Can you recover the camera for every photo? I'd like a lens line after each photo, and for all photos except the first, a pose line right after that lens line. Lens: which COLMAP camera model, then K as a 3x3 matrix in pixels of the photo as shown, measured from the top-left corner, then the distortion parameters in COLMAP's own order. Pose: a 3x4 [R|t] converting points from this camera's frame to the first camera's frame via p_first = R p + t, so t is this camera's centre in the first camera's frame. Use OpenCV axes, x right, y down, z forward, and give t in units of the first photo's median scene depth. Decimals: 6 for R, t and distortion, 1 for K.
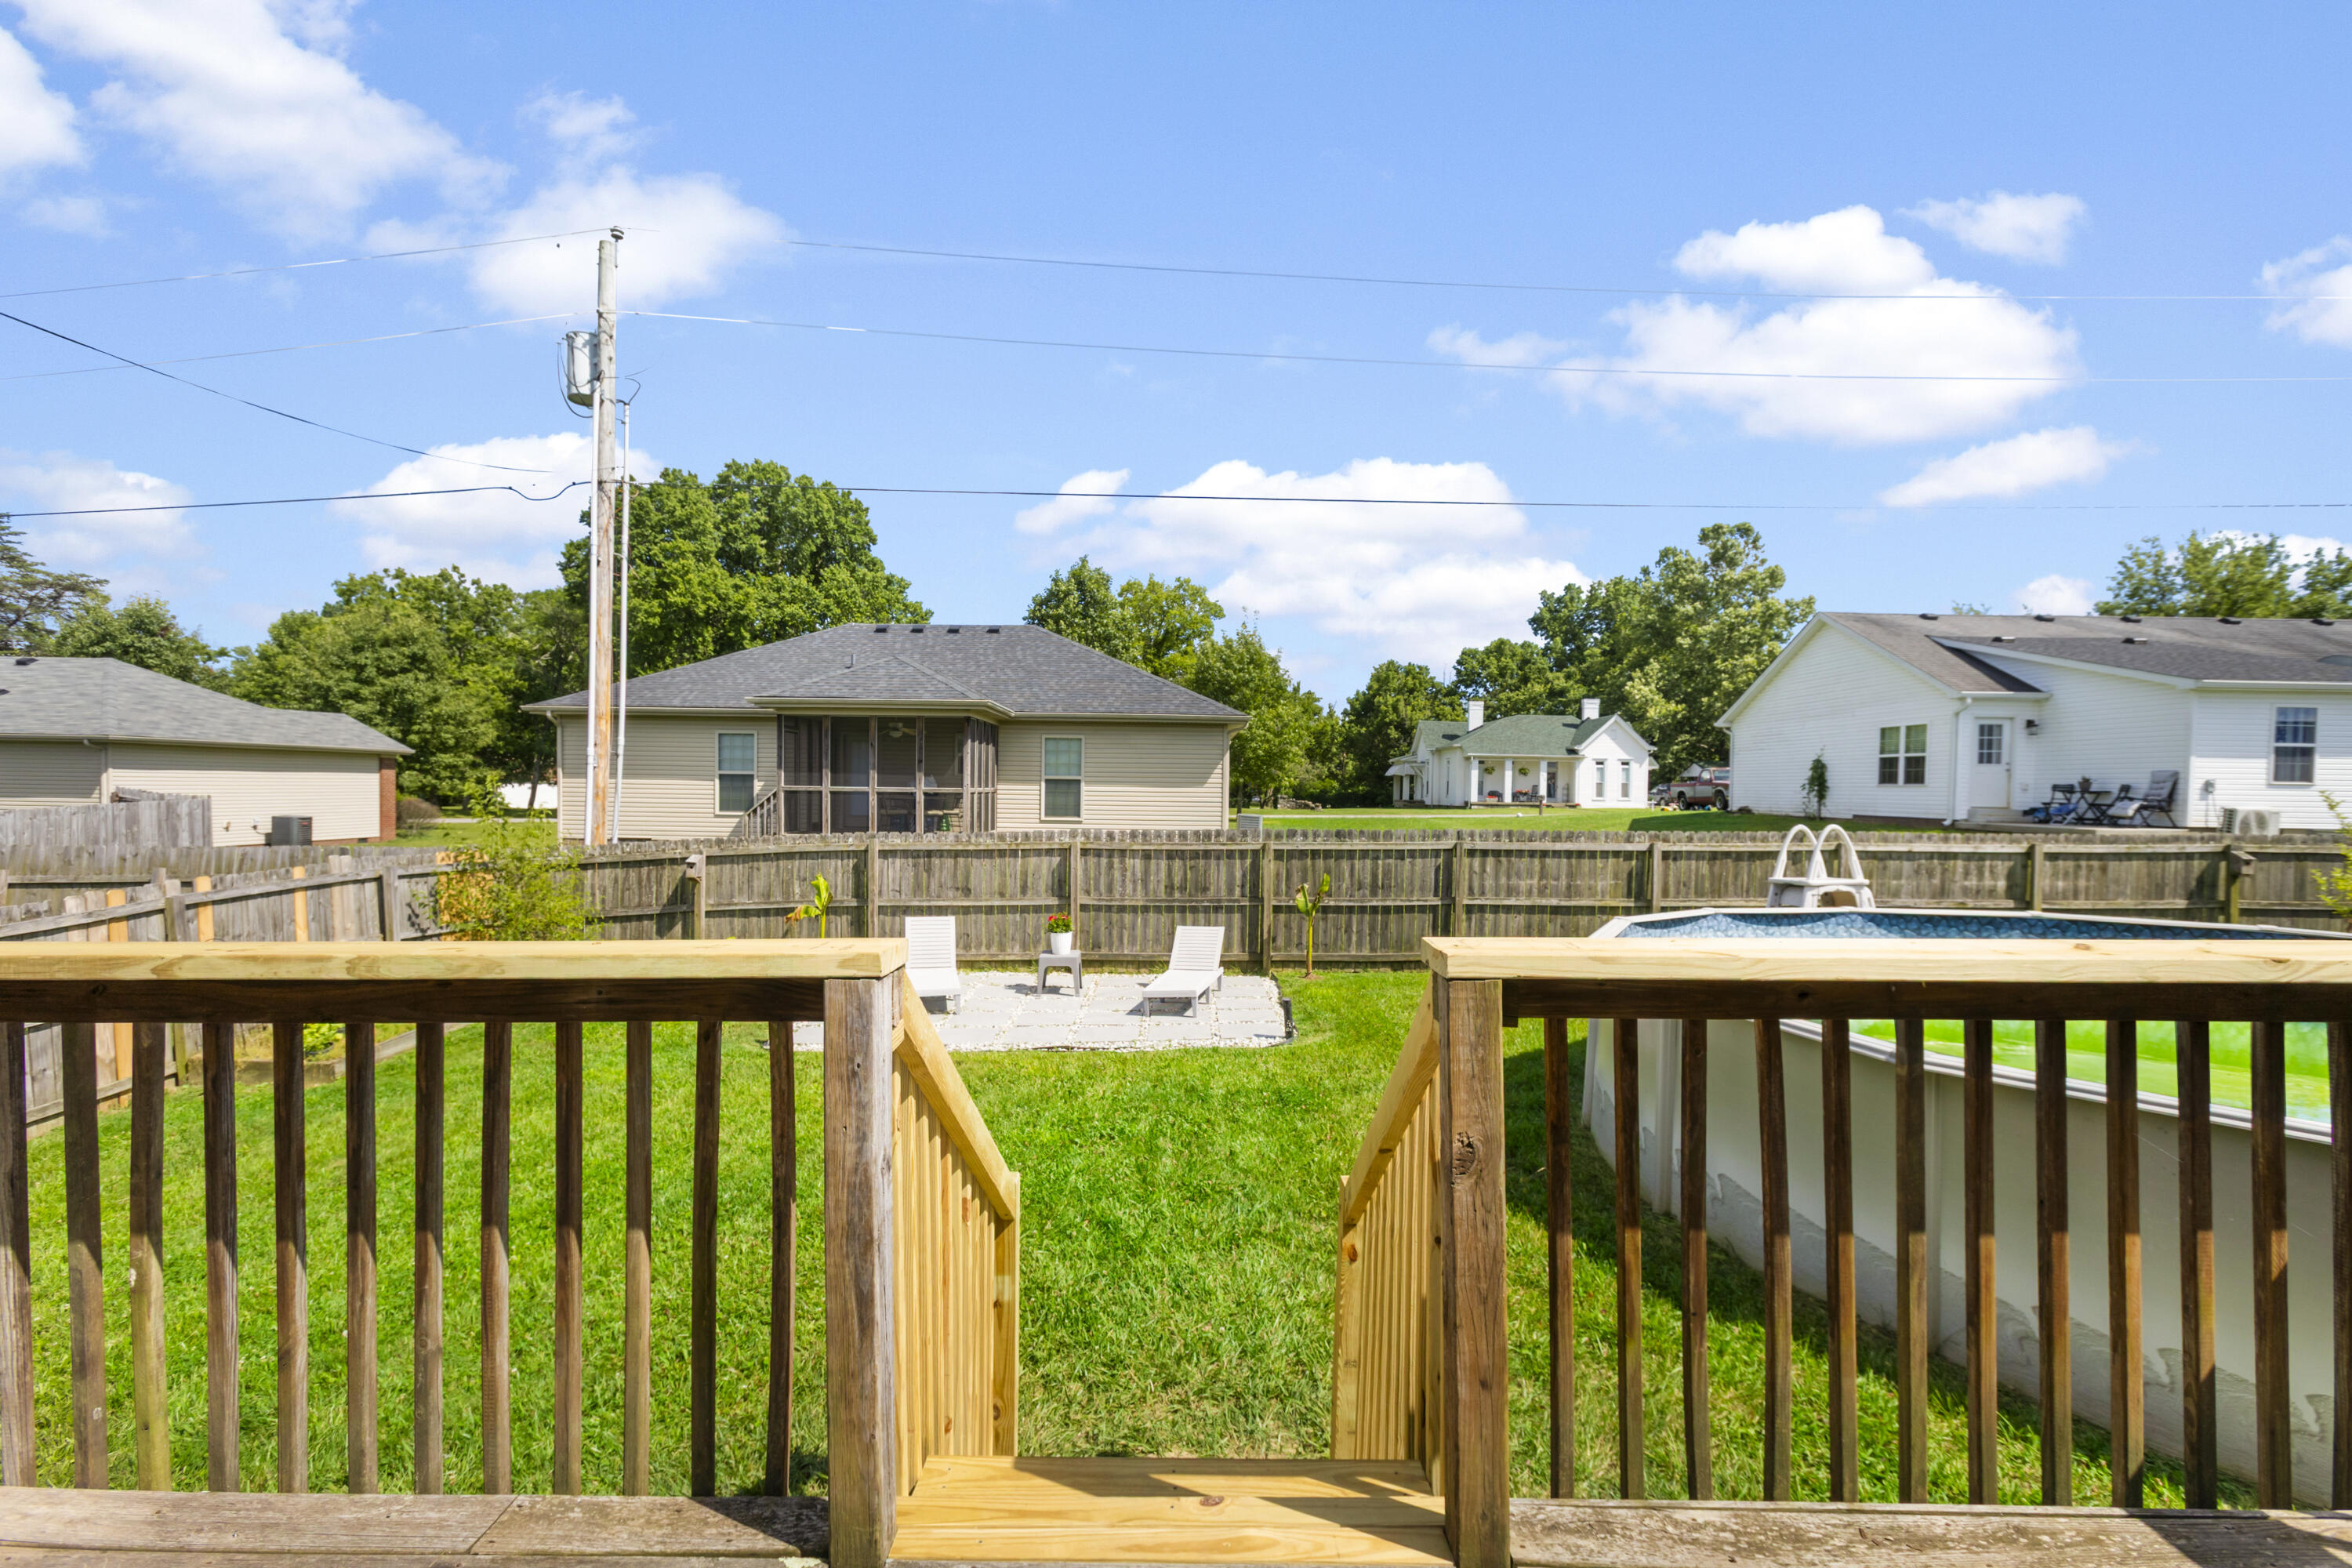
lens RADIAL K [[1057.9, 0, 1151.3], [0, 1057.9, 781.2], [0, 0, 1]] dist [-0.013625, 0.009072]
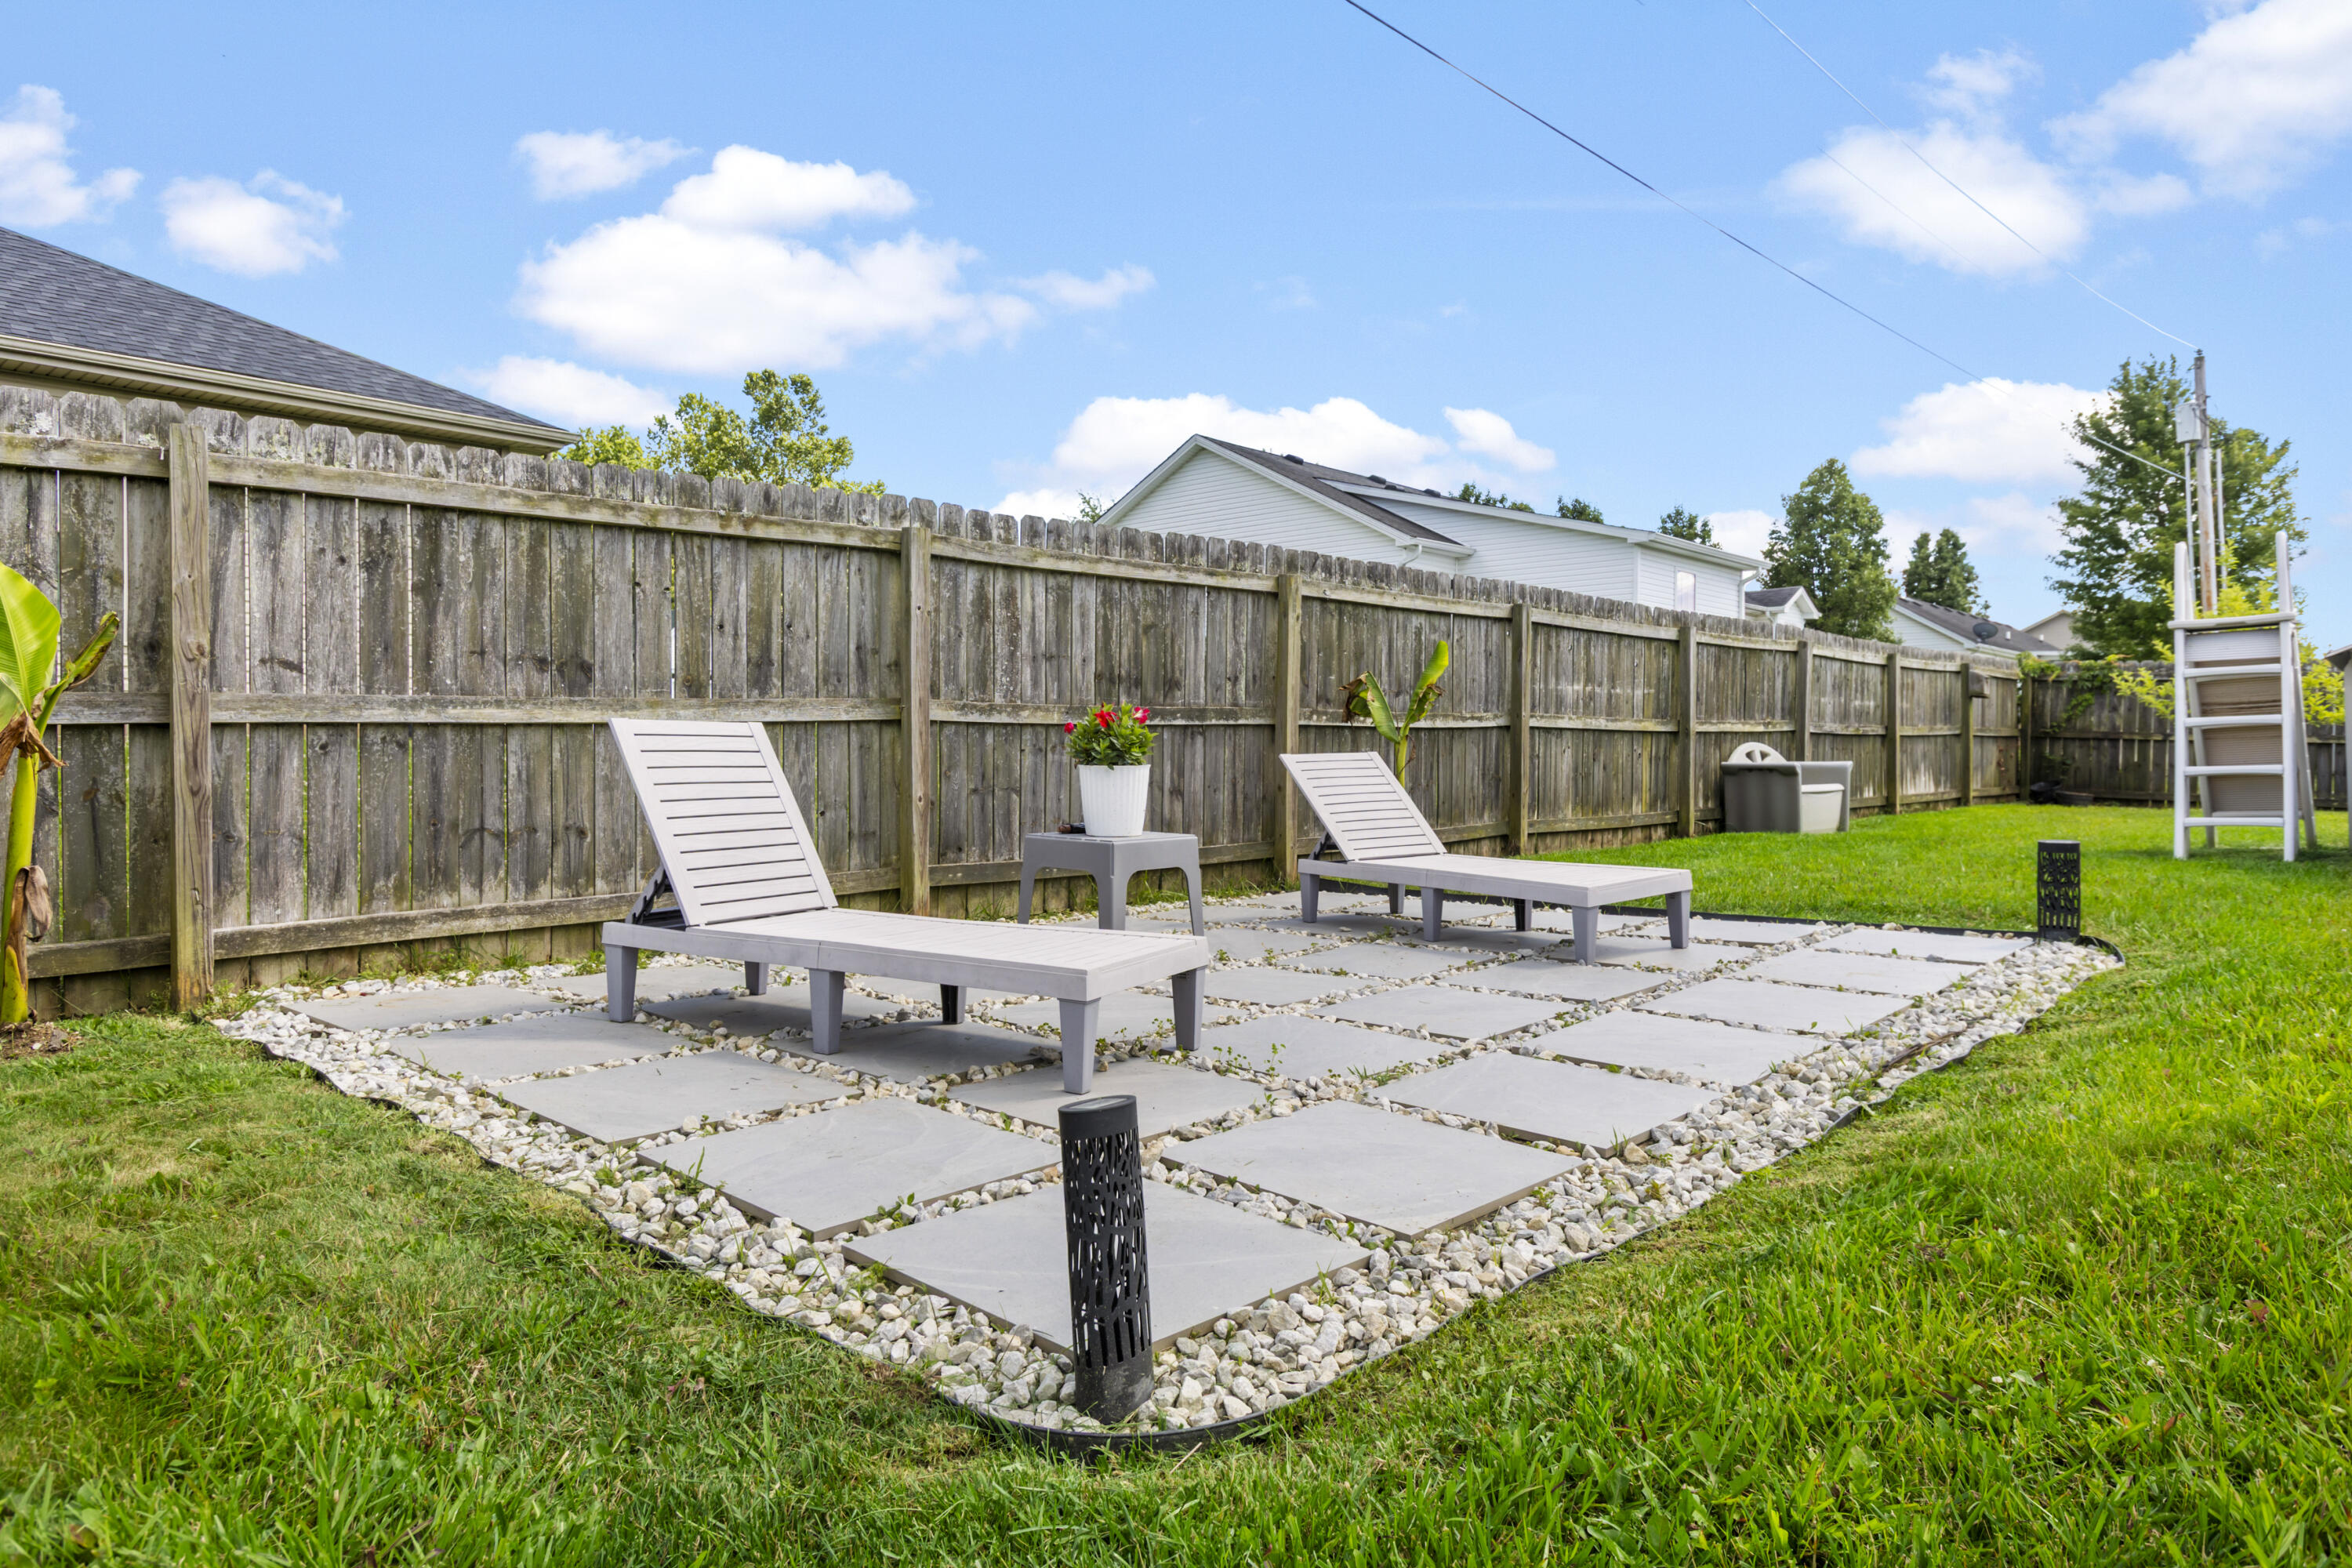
lens RADIAL K [[1509.1, 0, 1180.8], [0, 1509.1, 765.4], [0, 0, 1]] dist [0.002942, 0.006553]
pose [[0.676513, -0.013387, 0.736309, -0.358191], [0.002850, 0.999875, 0.015560, 0.122385], [-0.736425, -0.008428, 0.676466, 0.616211]]
